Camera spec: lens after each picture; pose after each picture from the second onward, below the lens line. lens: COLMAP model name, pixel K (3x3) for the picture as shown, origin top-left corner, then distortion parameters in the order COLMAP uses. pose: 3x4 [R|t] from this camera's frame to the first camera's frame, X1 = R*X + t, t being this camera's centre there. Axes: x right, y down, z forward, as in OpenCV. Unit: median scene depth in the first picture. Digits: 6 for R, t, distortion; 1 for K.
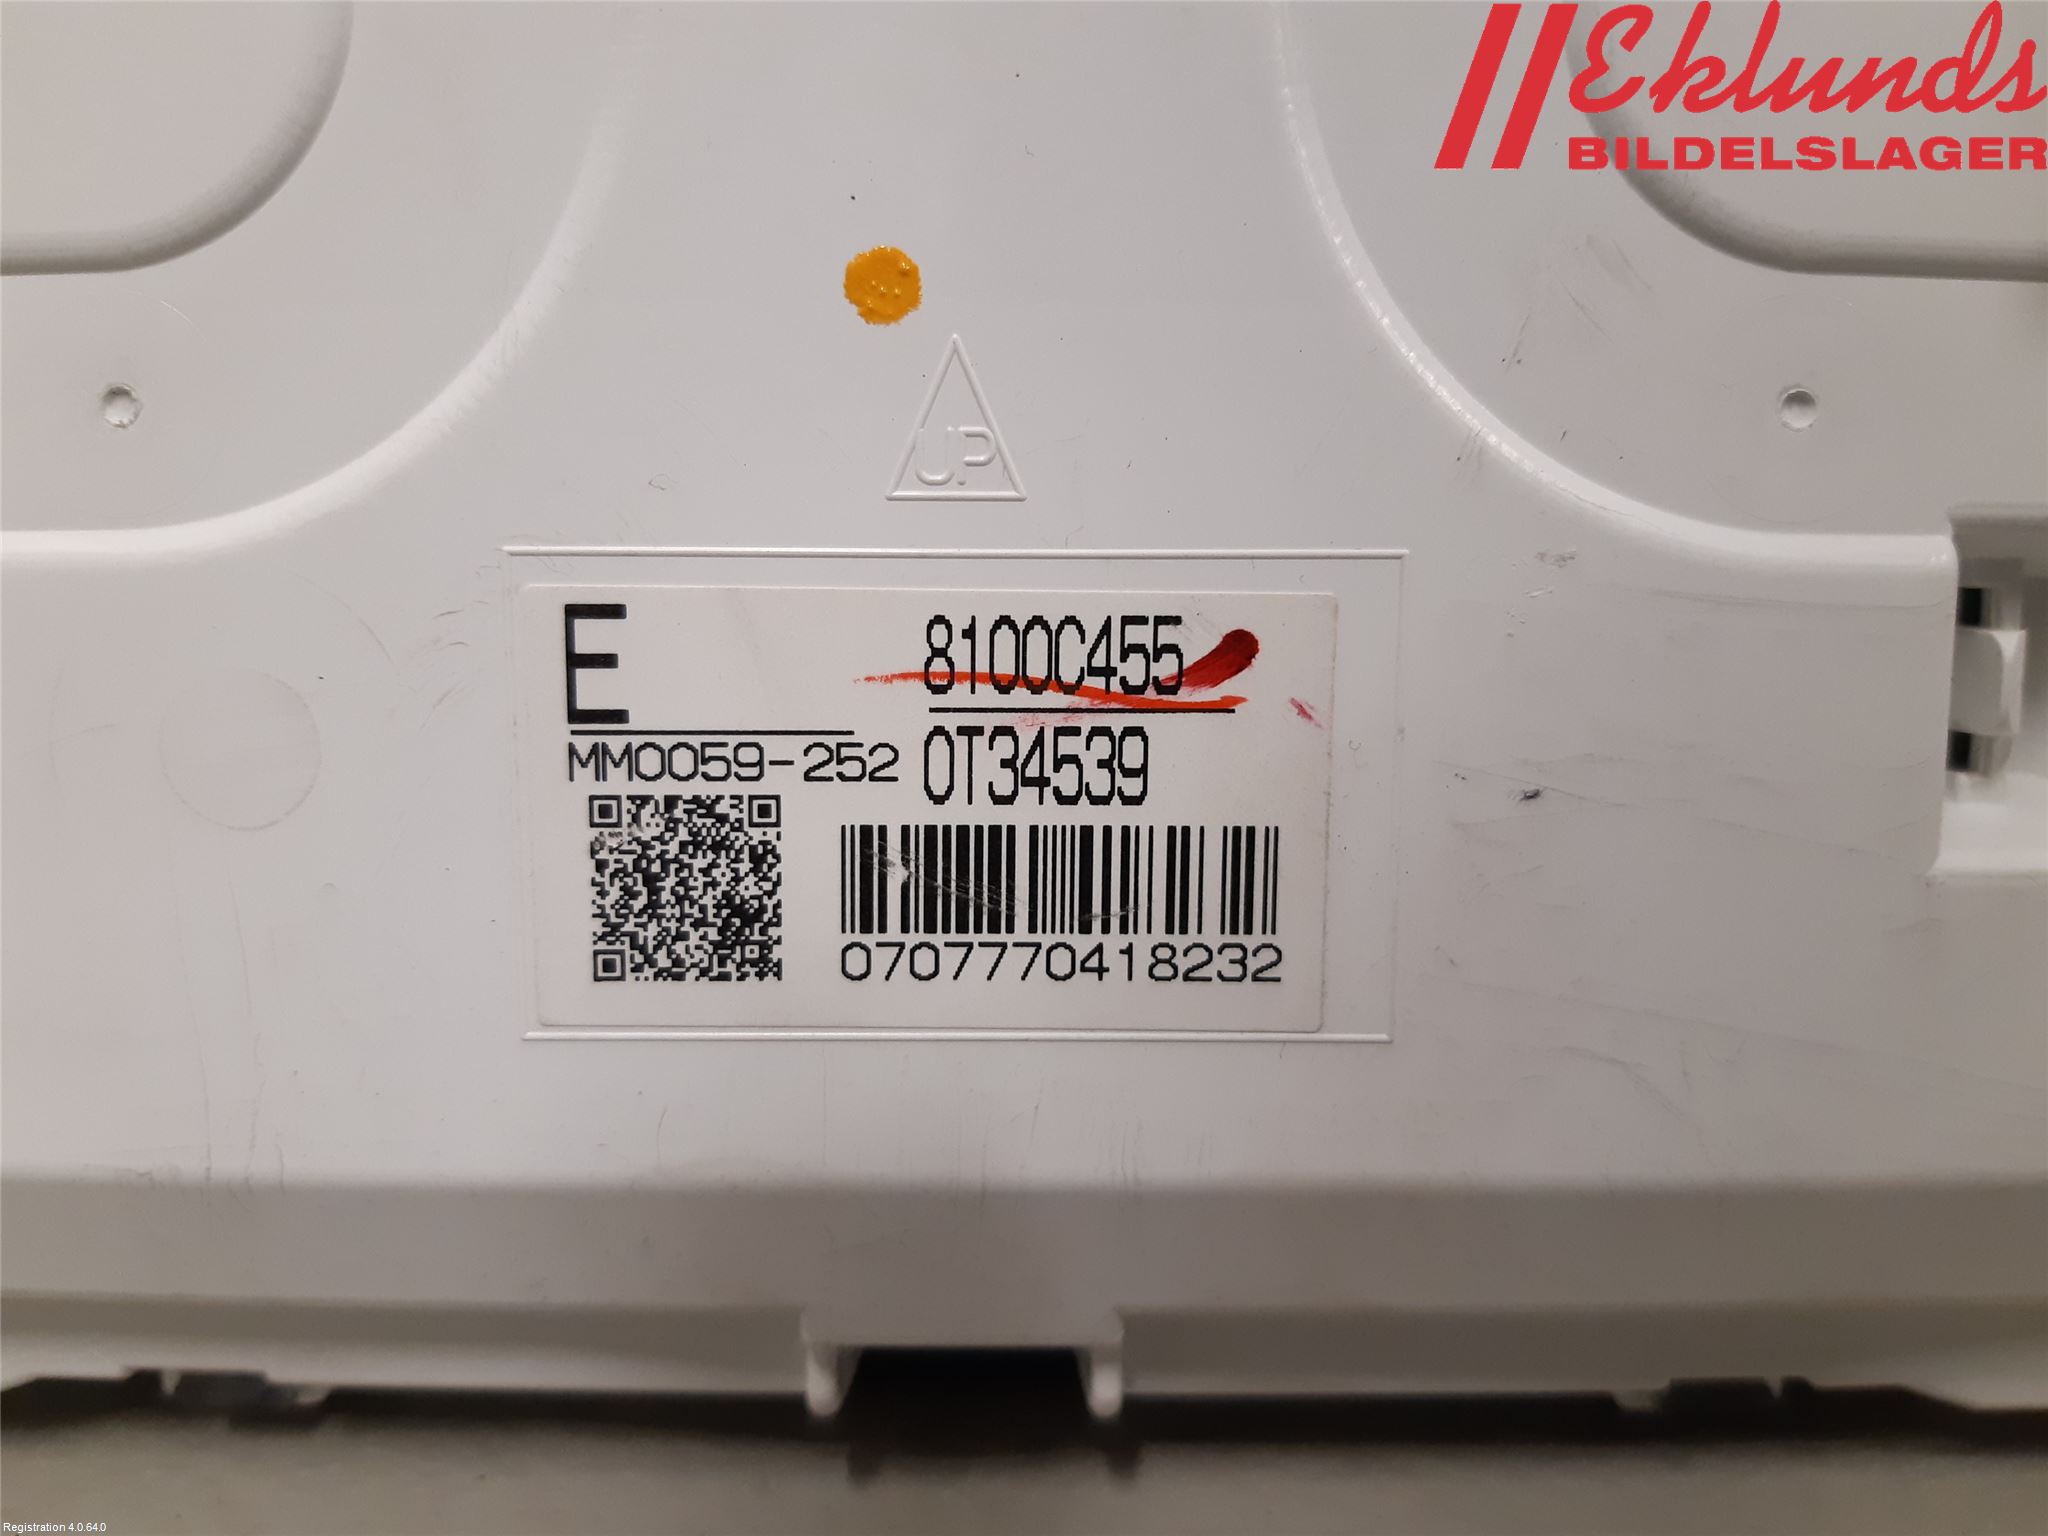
lens RADIAL K [[1661.3, 0, 1024.0], [0, 1661.3, 768.0], [0, 0, 1]] dist [0.142295, -0.514615]
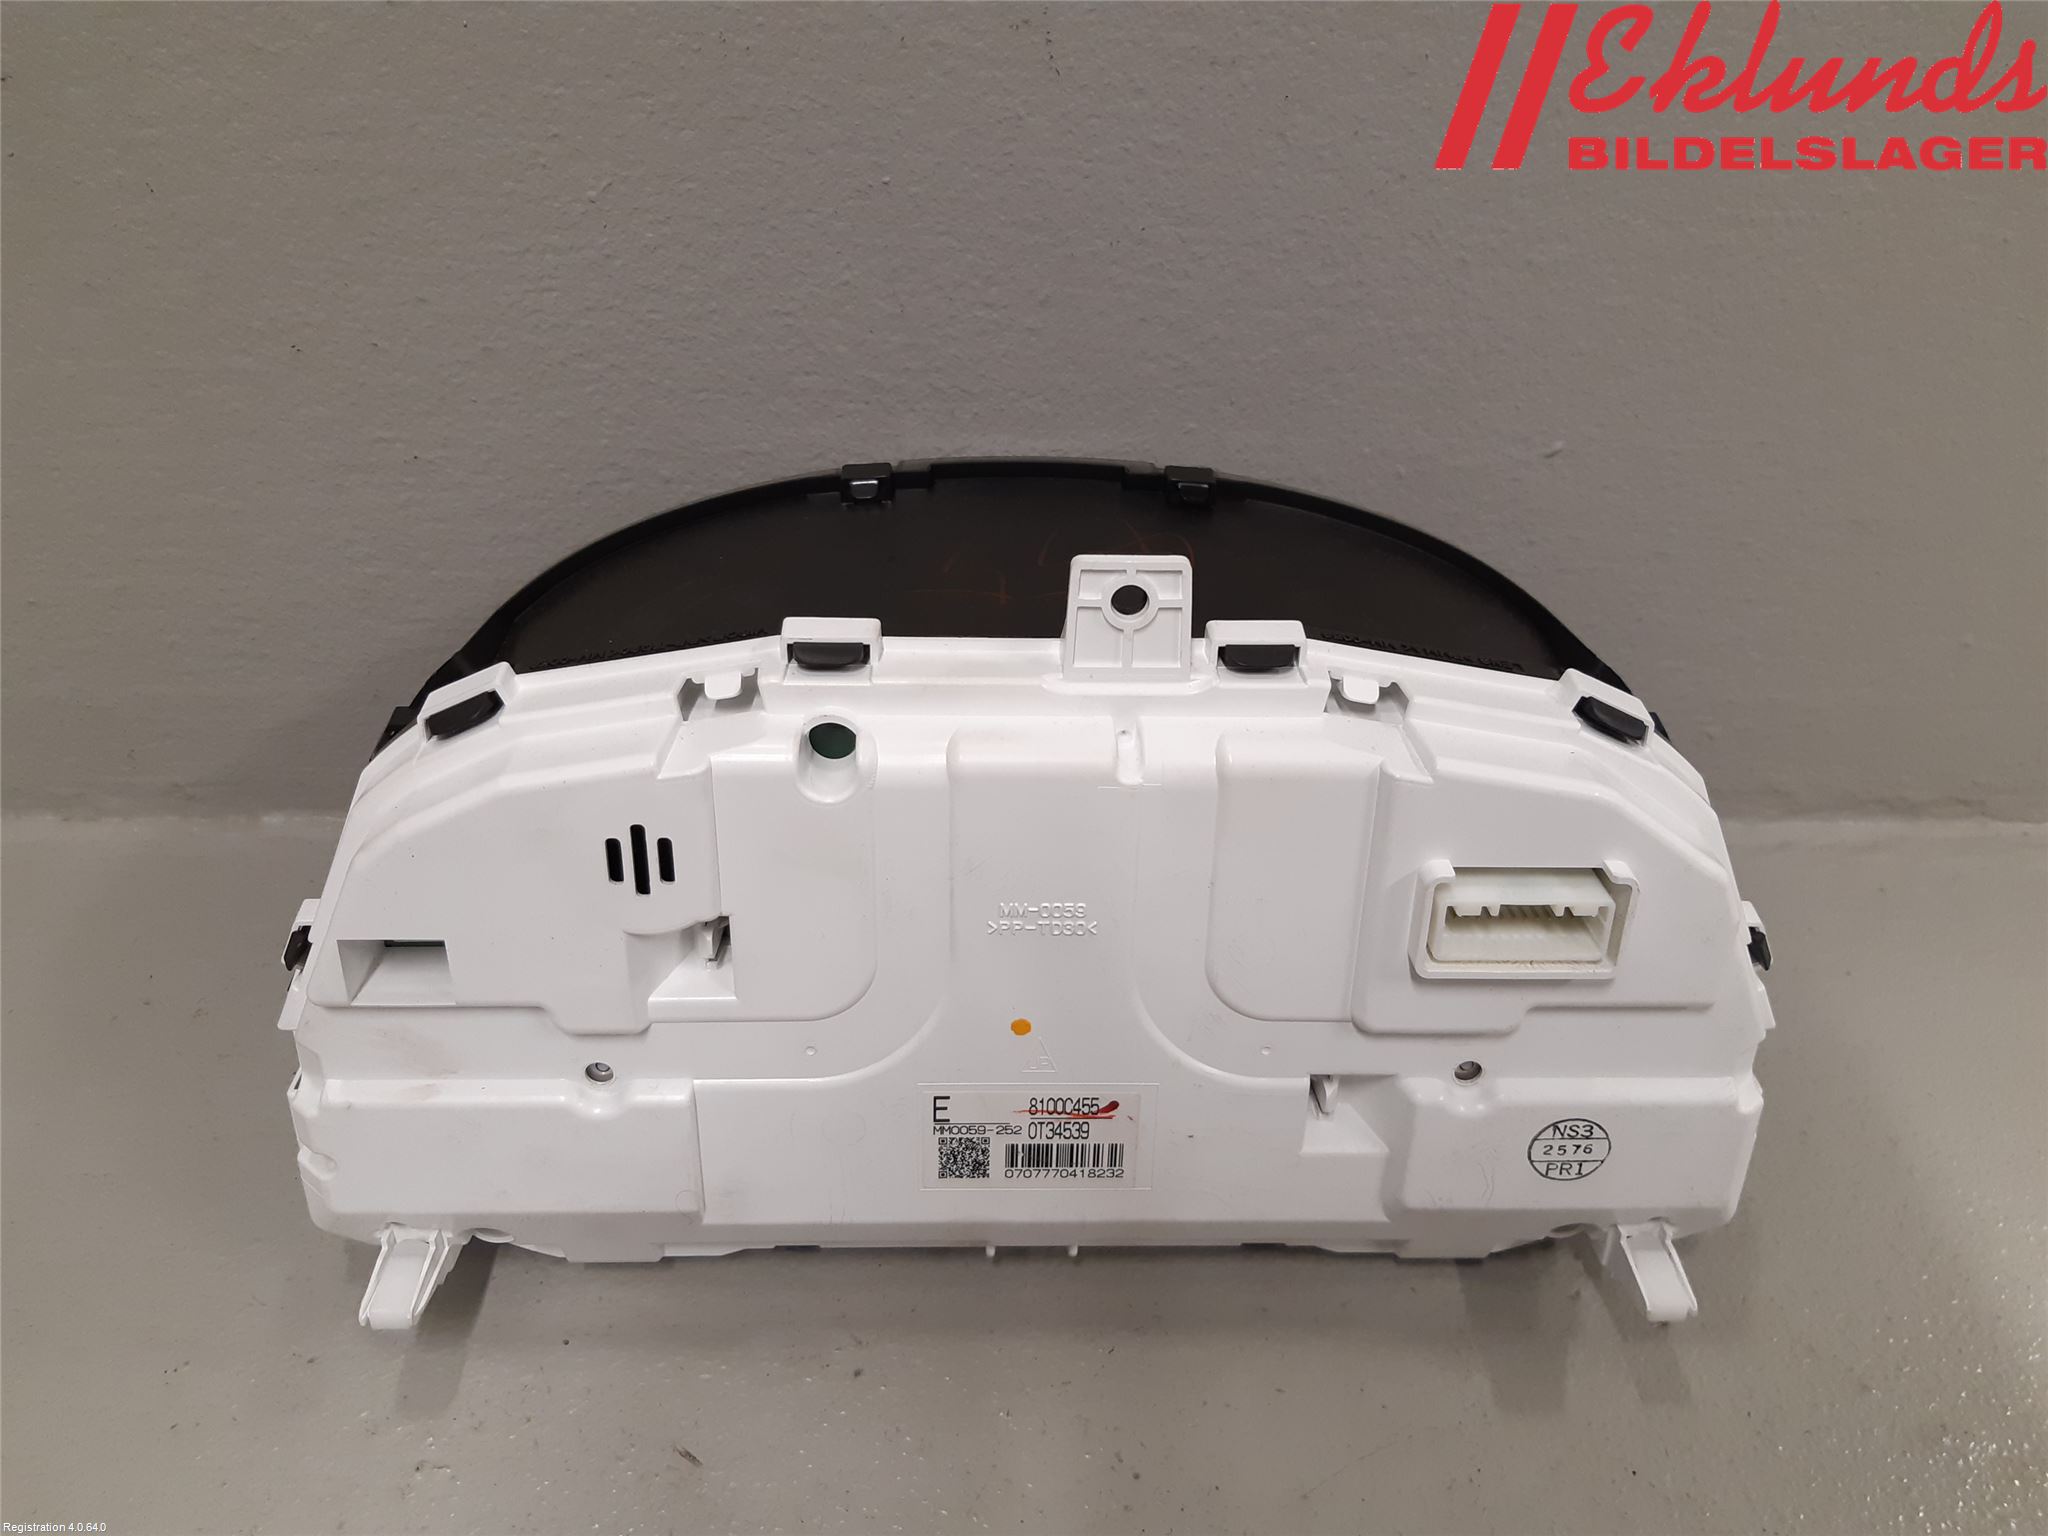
lens RADIAL K [[1661.3, 0, 1024.0], [0, 1661.3, 768.0], [0, 0, 1]] dist [0.142295, -0.514615]
pose [[0.999628, 0.003714, 0.027012, -0.173927], [-0.012473, 0.943229, 0.331908, -1.999263], [-0.024246, -0.332121, 0.942925, -2.241997]]
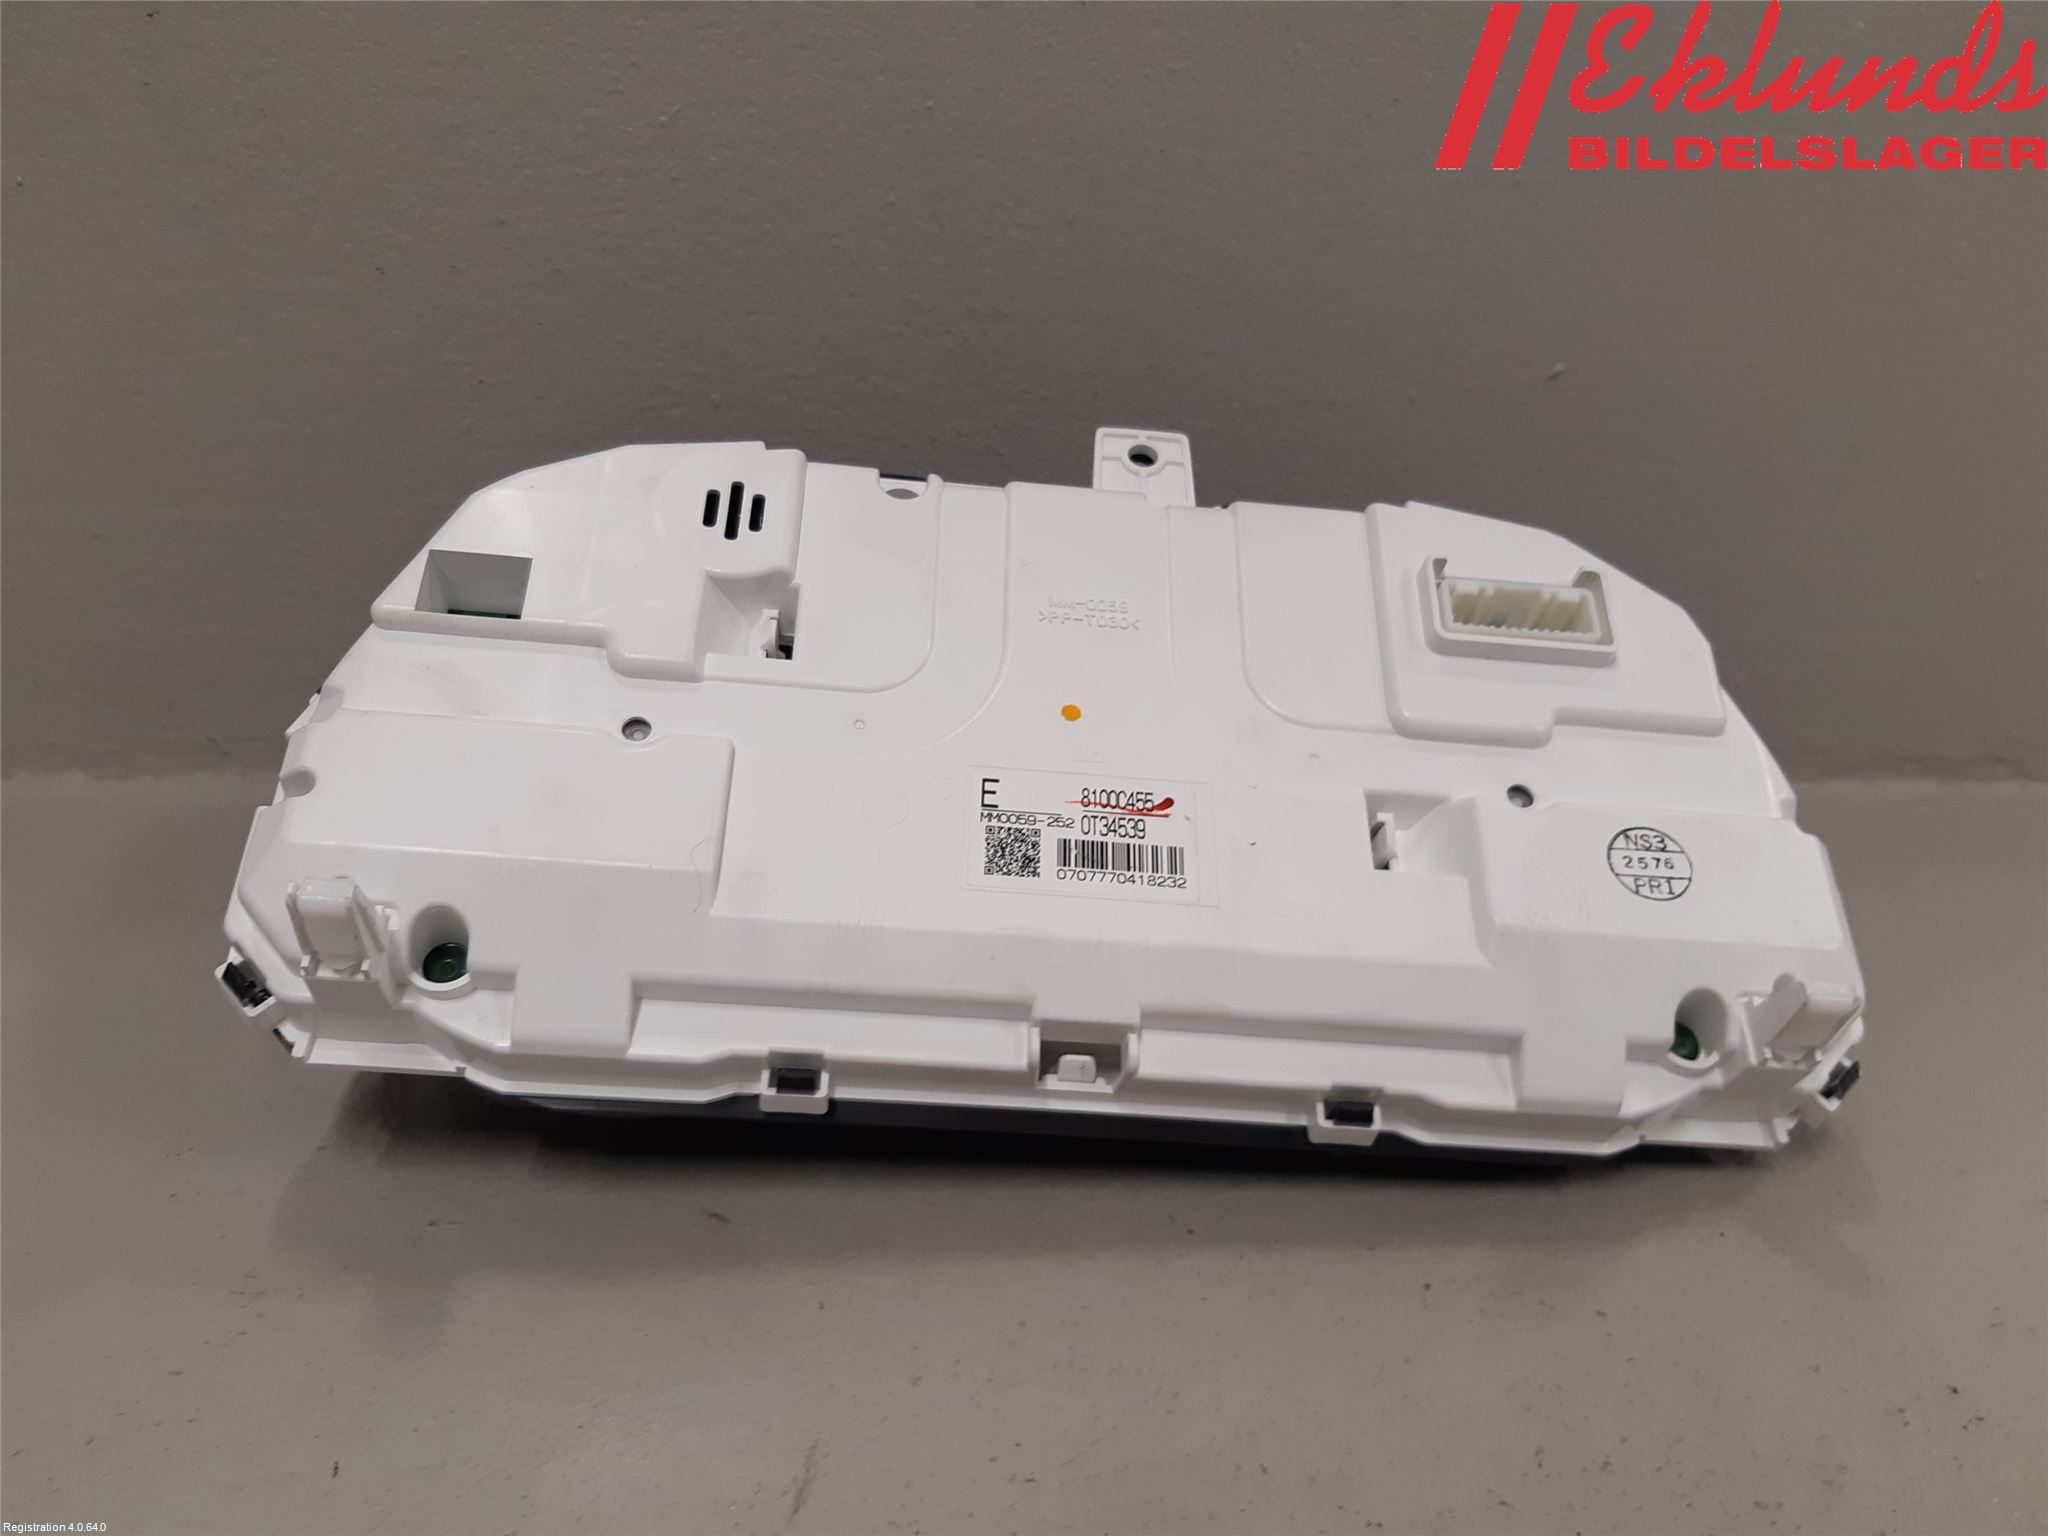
lens RADIAL K [[1661.3, 0, 1024.0], [0, 1661.3, 768.0], [0, 0, 1]] dist [0.142295, -0.514615]
pose [[0.993942, 0.067384, 0.086826, -0.489394], [0.001436, 0.781971, -0.623313, 2.071965], [-0.109897, 0.619662, 0.777137, -1.761785]]
